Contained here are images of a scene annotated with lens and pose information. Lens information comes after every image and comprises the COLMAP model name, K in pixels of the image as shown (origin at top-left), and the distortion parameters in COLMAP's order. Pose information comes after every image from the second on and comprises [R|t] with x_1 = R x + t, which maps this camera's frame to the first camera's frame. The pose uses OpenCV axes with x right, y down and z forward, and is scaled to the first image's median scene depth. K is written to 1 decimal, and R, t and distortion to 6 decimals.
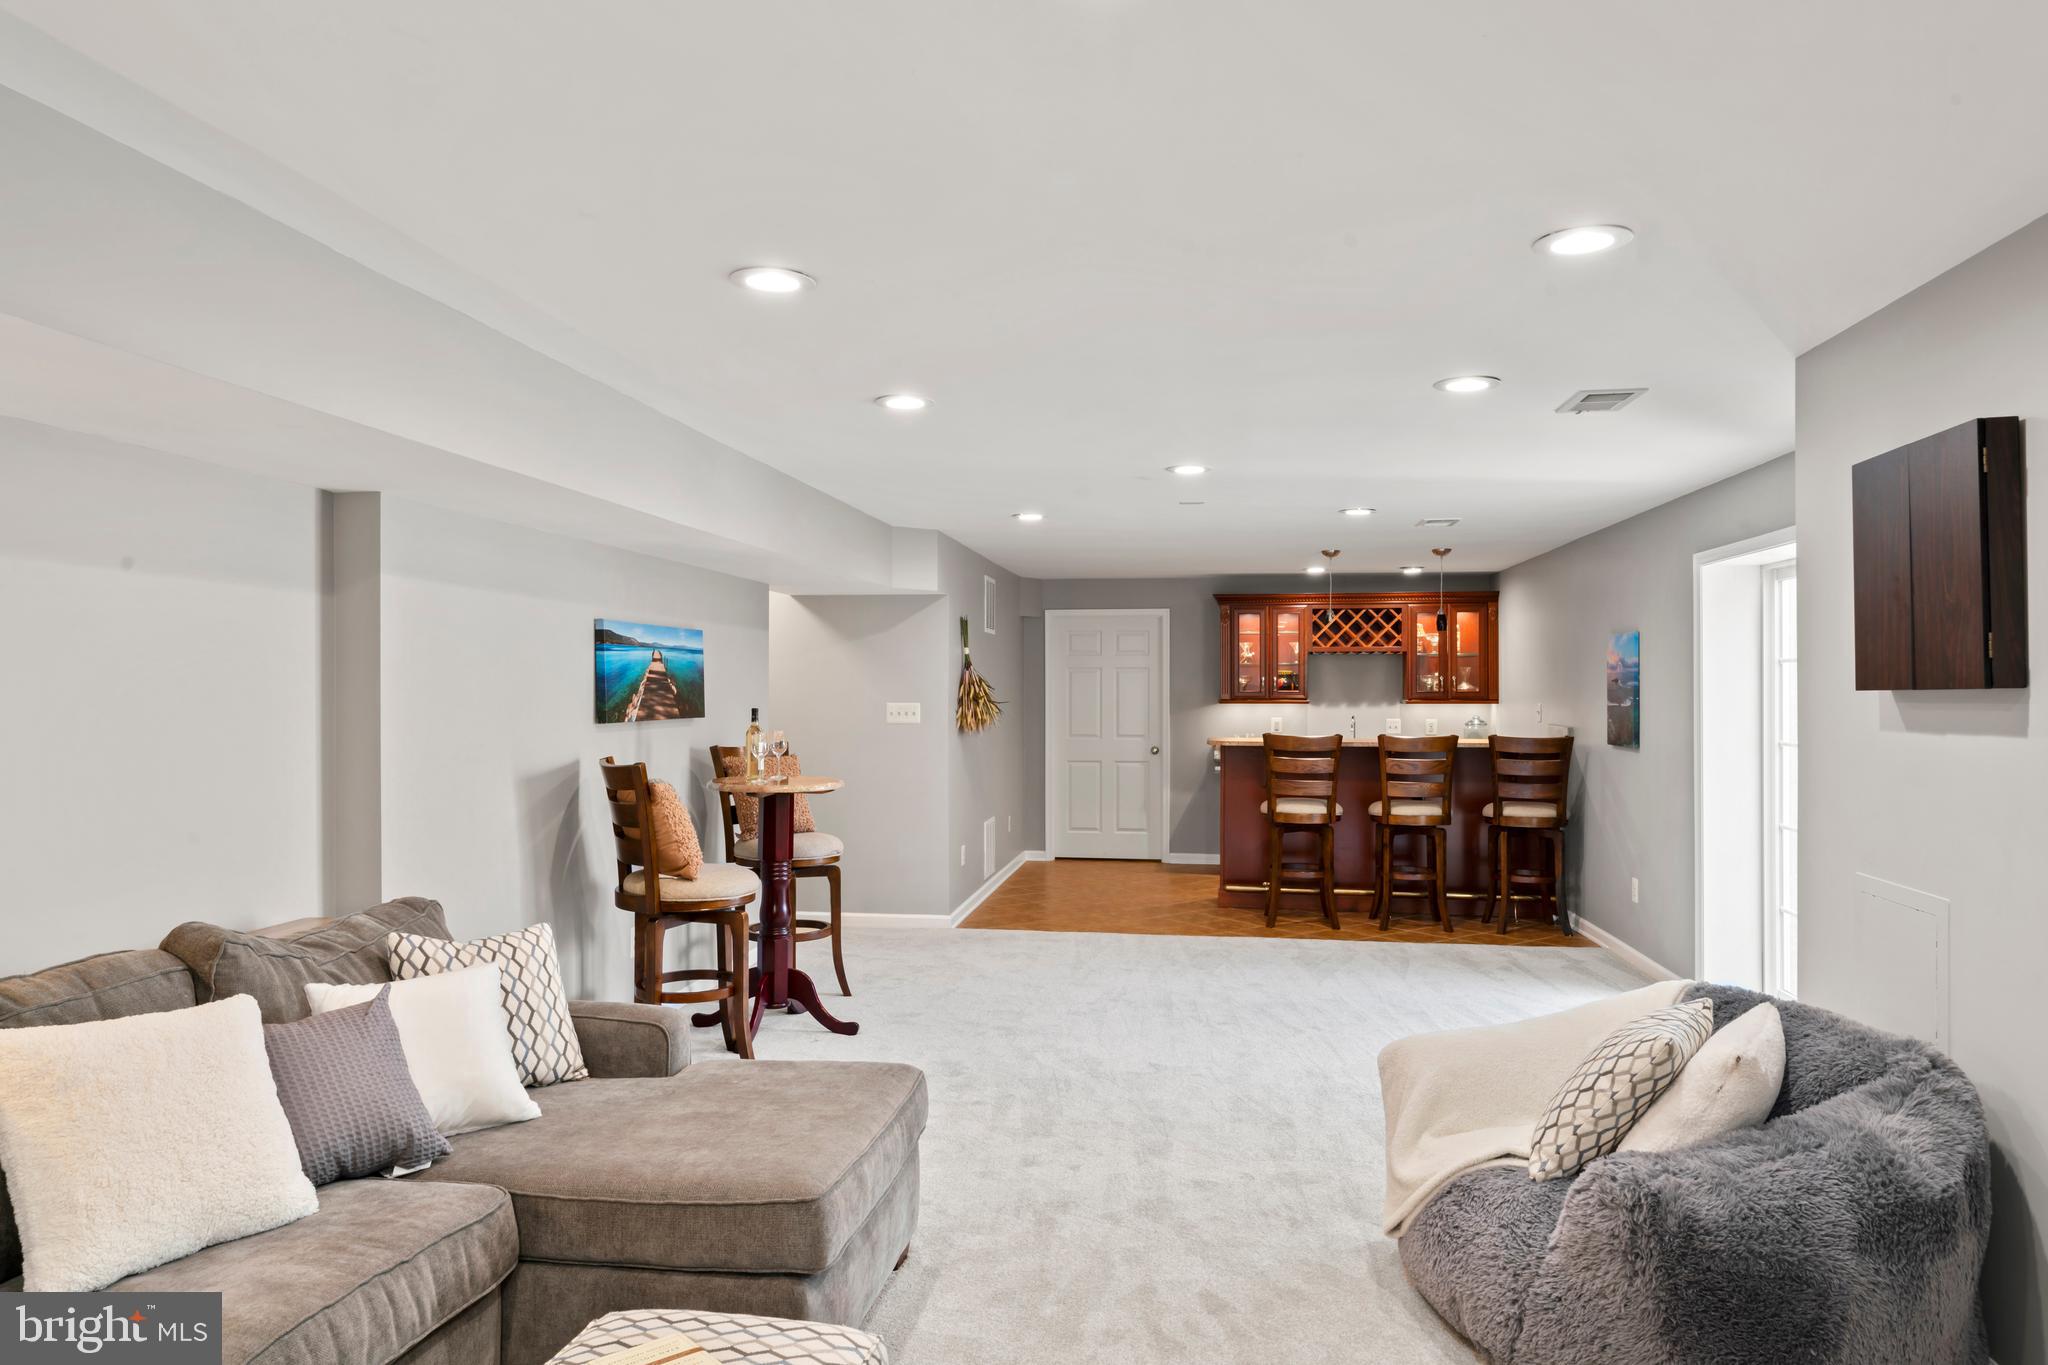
lens RADIAL K [[1319.1, 0, 988.1], [0, 1319.1, 689.2], [0, 0, 1]] dist [0.000783, -0.001920]
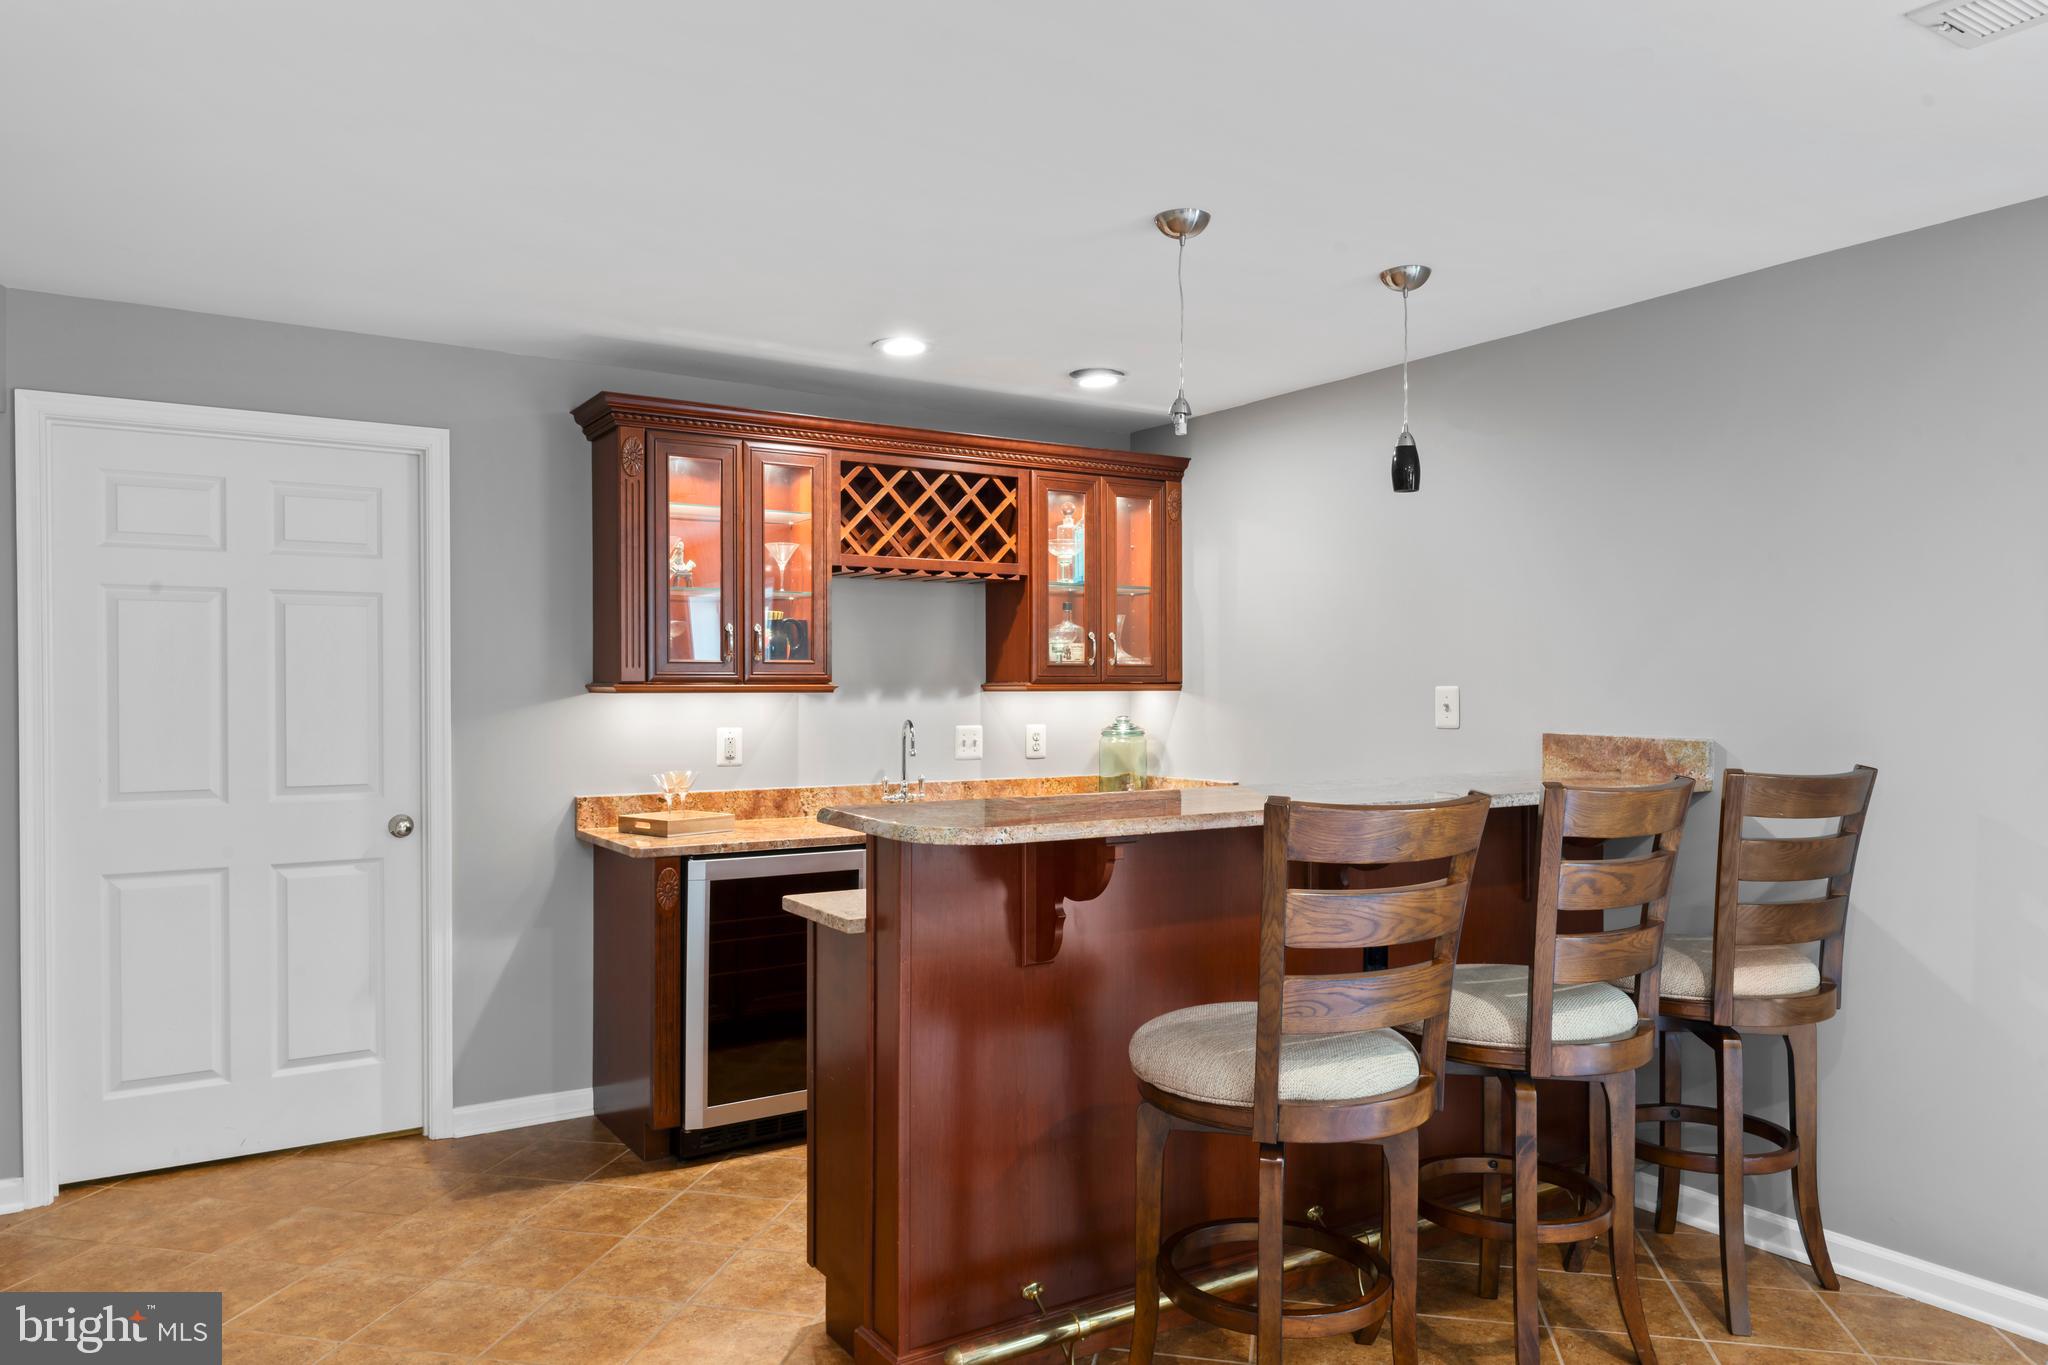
lens RADIAL K [[1378.1, 0, 1024.4], [0, 1378.1, 695.8], [0, 0, 1]] dist [-0.004780, -0.004373]
pose [[0.739596, -0.003223, 0.673043, 0.000833], [-0.000170, 0.999988, 0.004975, 0.010044], [-0.673051, -0.003793, 0.739586, 0.650366]]
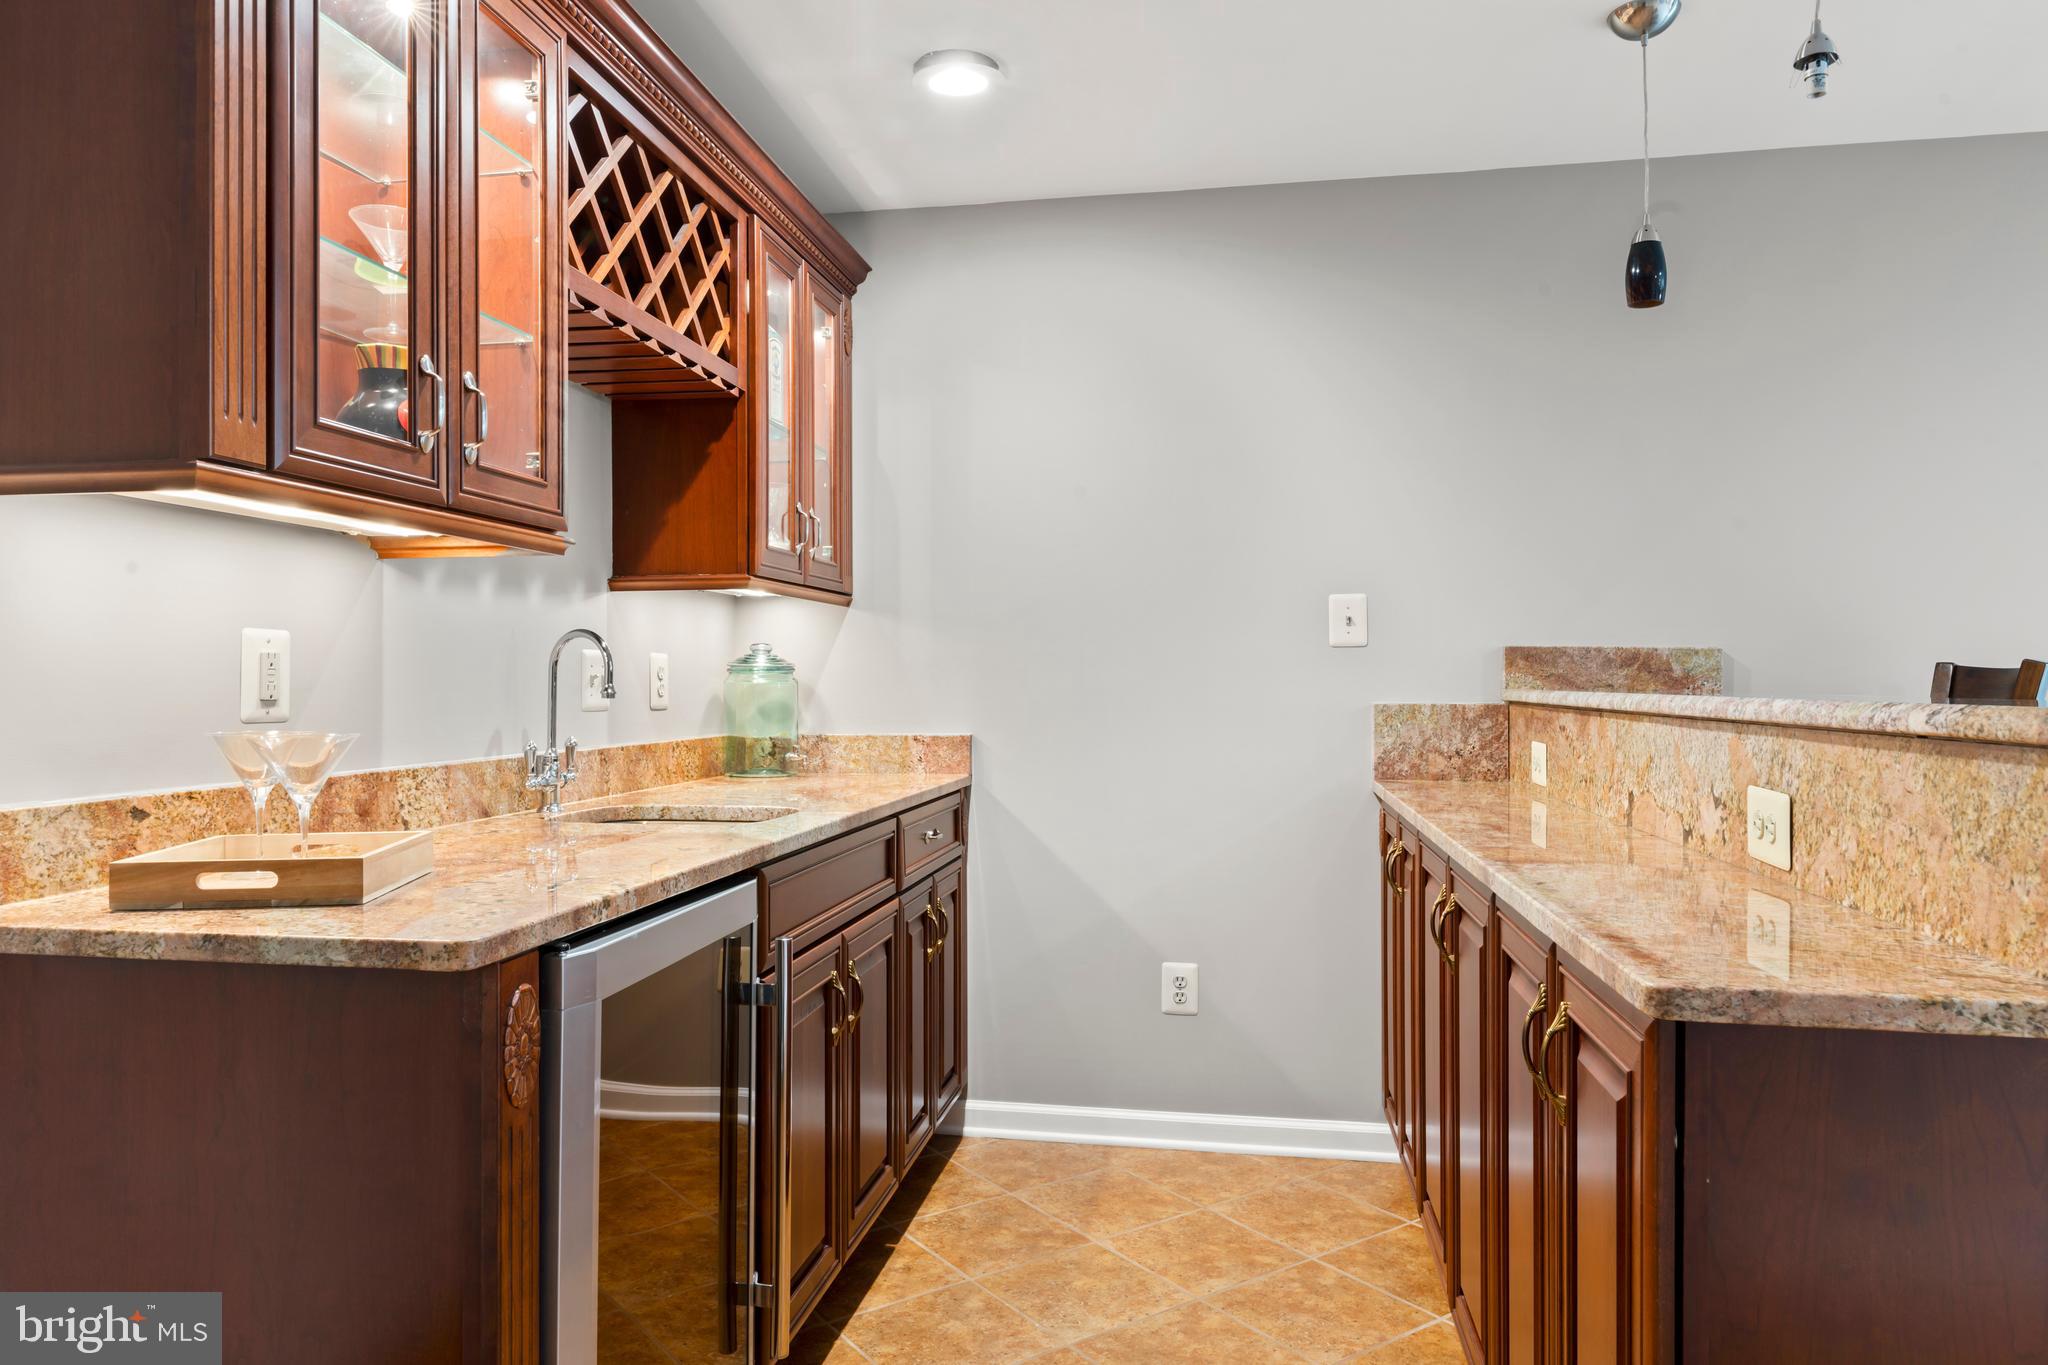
lens RADIAL K [[1319.1, 0, 1014.6], [0, 1319.1, 672.0], [0, 0, 1]] dist [0.000783, -0.001920]
pose [[0.008310, 0.008670, 0.999928, 0.054428], [0.002898, 0.999958, -0.008694, 0.029874], [-0.999961, 0.002970, 0.008285, 0.939052]]
